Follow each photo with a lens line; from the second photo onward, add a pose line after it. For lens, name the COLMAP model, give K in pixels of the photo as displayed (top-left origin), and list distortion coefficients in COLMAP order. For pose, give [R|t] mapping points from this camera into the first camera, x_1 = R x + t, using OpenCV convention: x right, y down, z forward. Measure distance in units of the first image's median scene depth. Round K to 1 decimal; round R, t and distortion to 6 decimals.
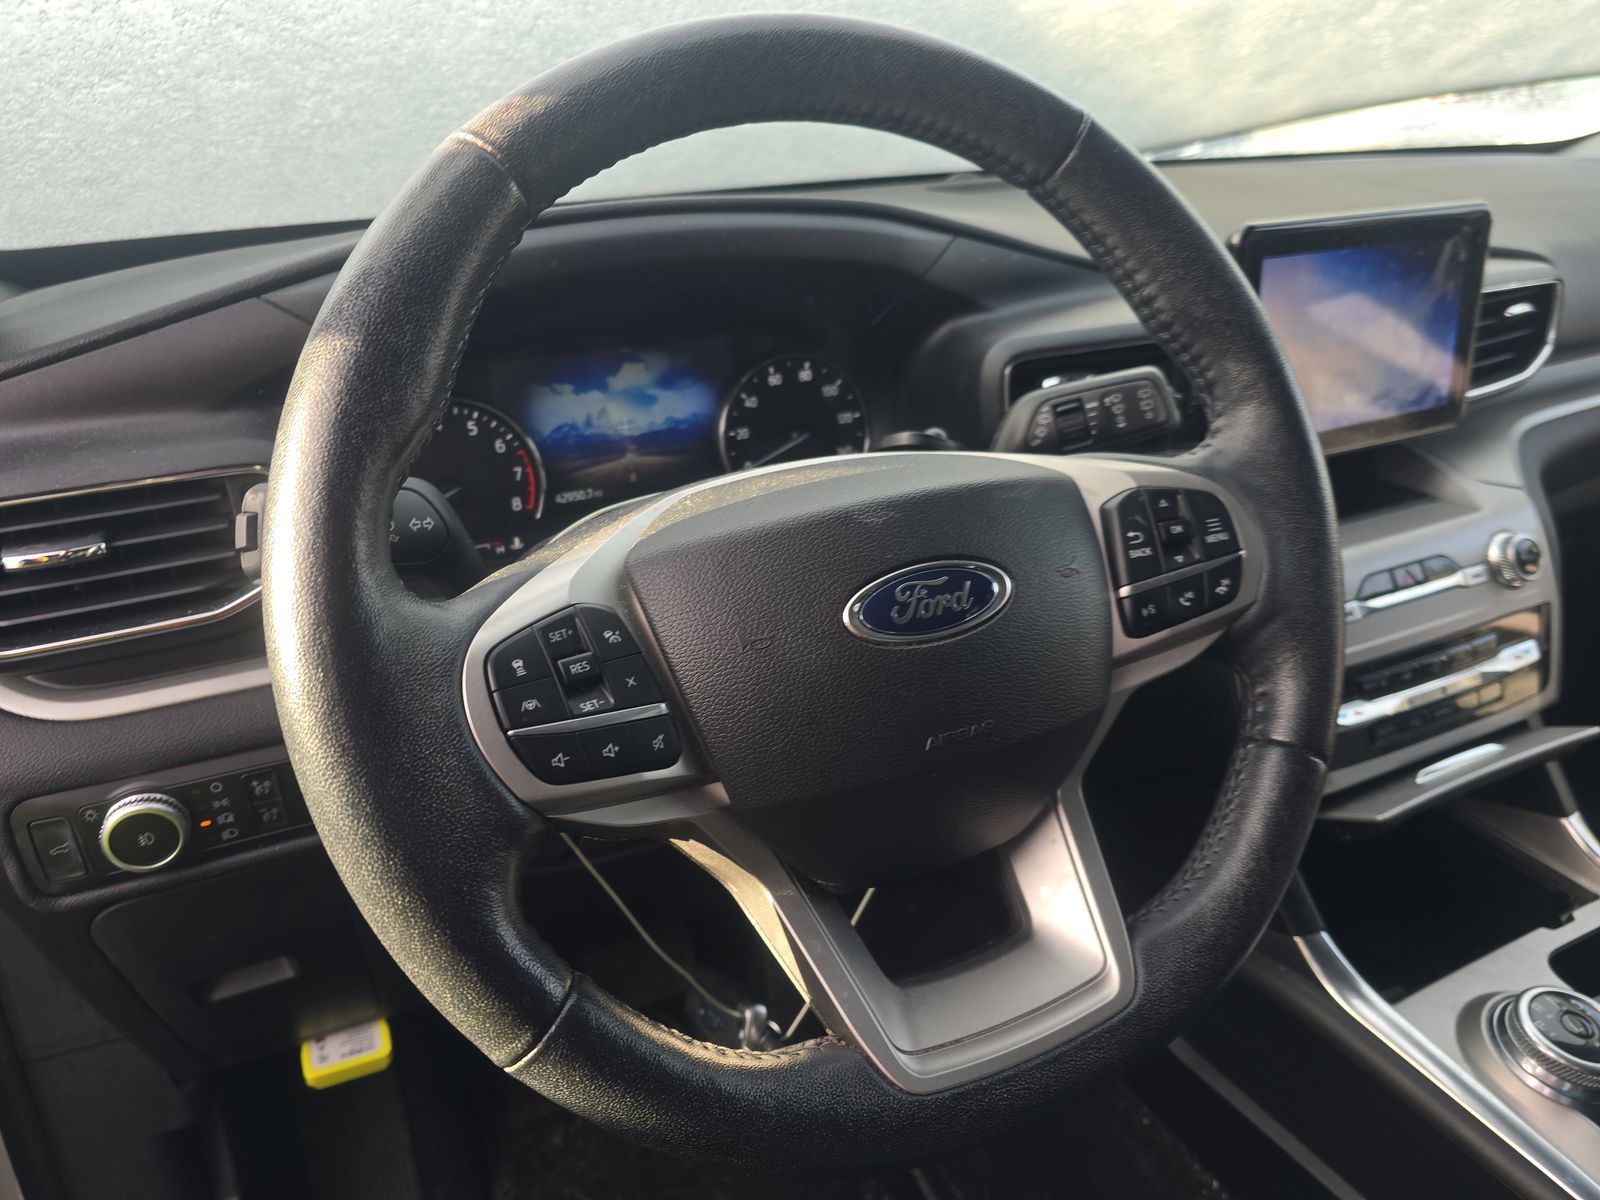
lens RADIAL K [[1094.4, 0, 800.0], [0, 1094.4, 600.0], [0, 0, 1]] dist [0.031661, -0.038976]
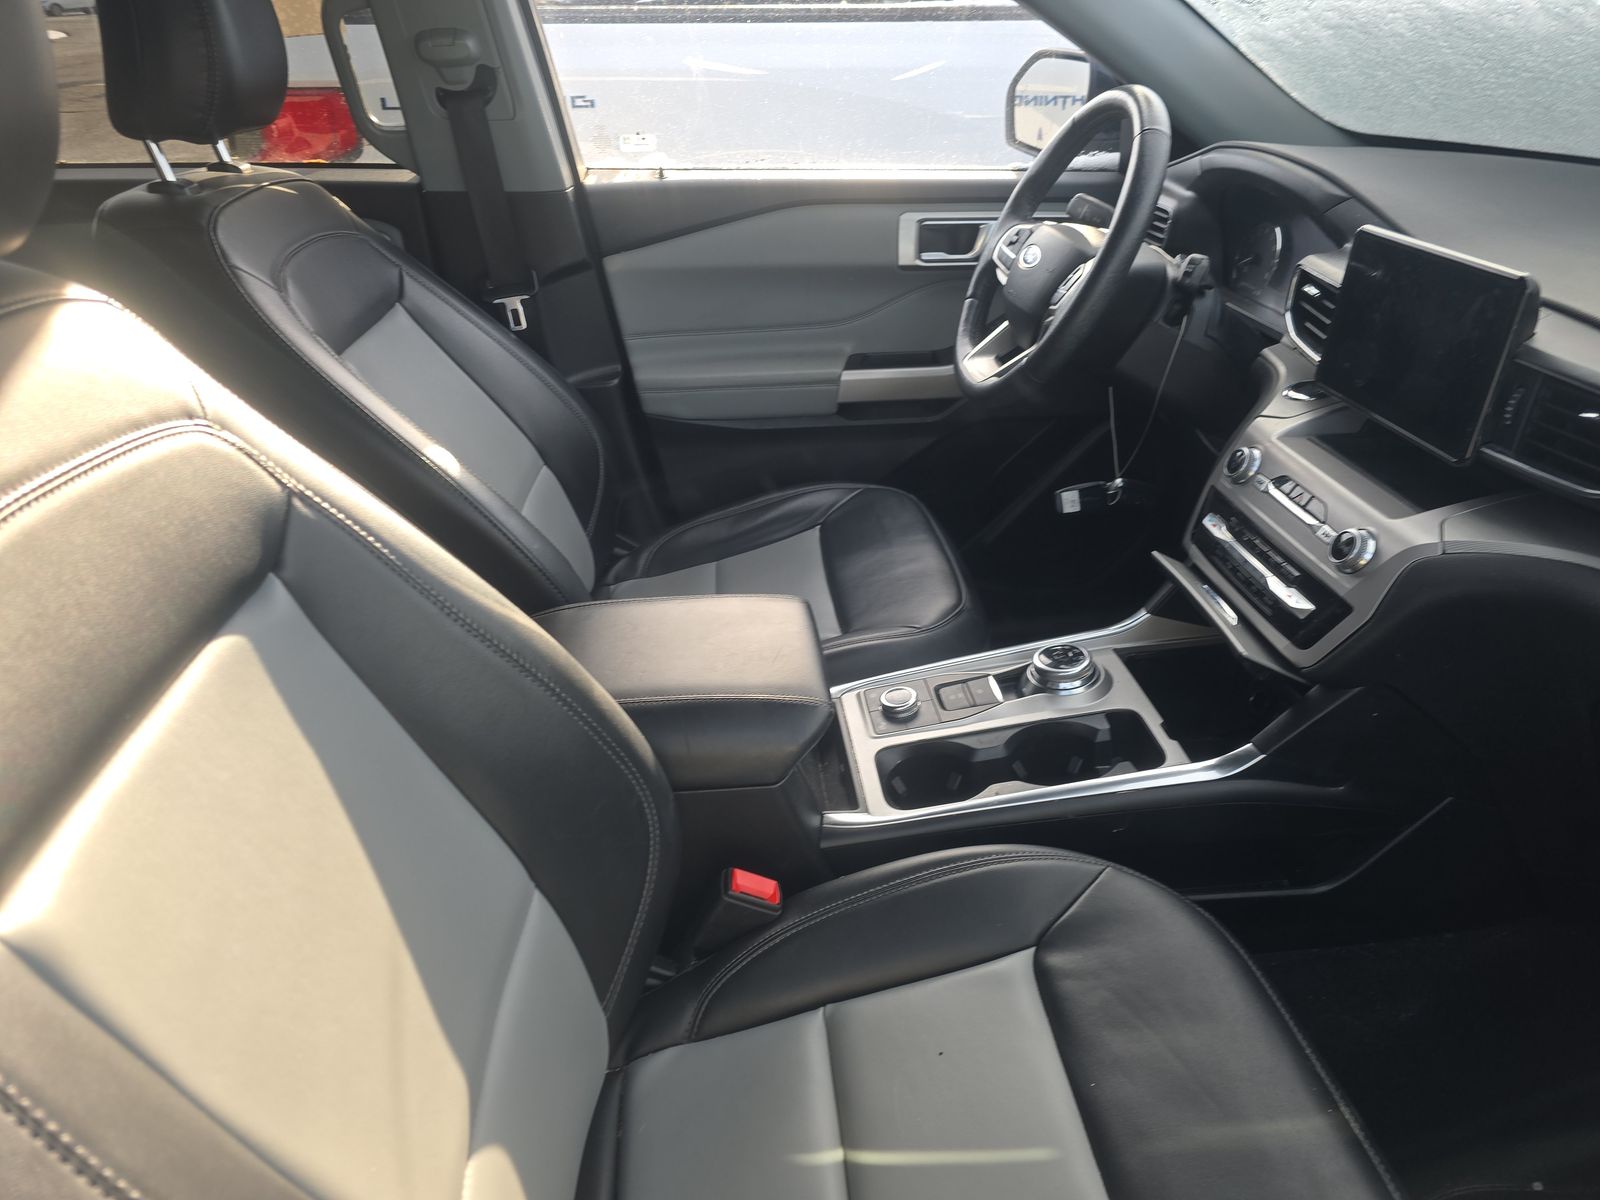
lens RADIAL K [[1064.4, 0, 800.0], [0, 1064.4, 600.0], [0, 0, 1]] dist [0.051467, -0.052711]
pose [[-0.353101, 0.470288, -0.808795, 2.794843], [-0.353673, 0.733236, 0.580758, -0.715083], [0.866161, 0.491115, -0.092578, 0.887119]]
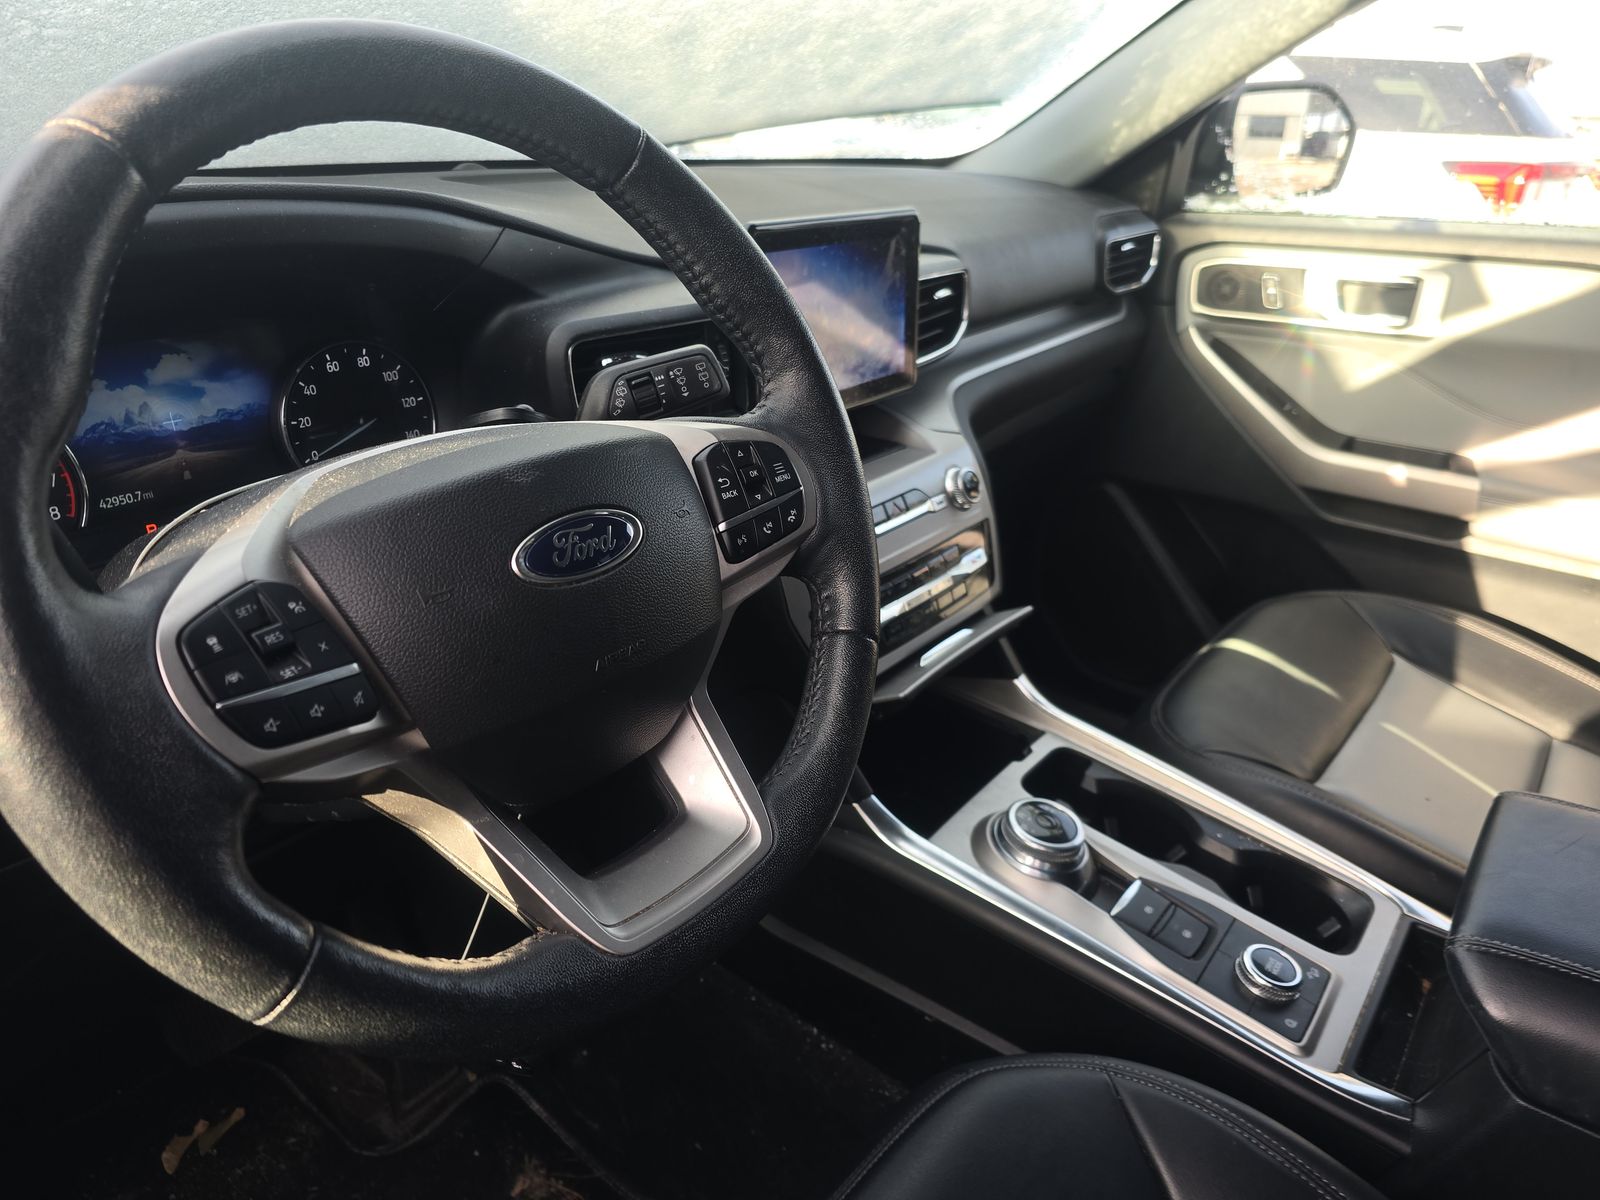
lens RADIAL K [[1064.4, 0, 800.0], [0, 1064.4, 600.0], [0, 0, 1]] dist [0.051467, -0.052711]
pose [[0.898714, -0.127998, 0.419440, -0.105768], [0.120820, 0.991709, 0.043761, 0.024972], [-0.421564, 0.011348, 0.906728, -0.090586]]
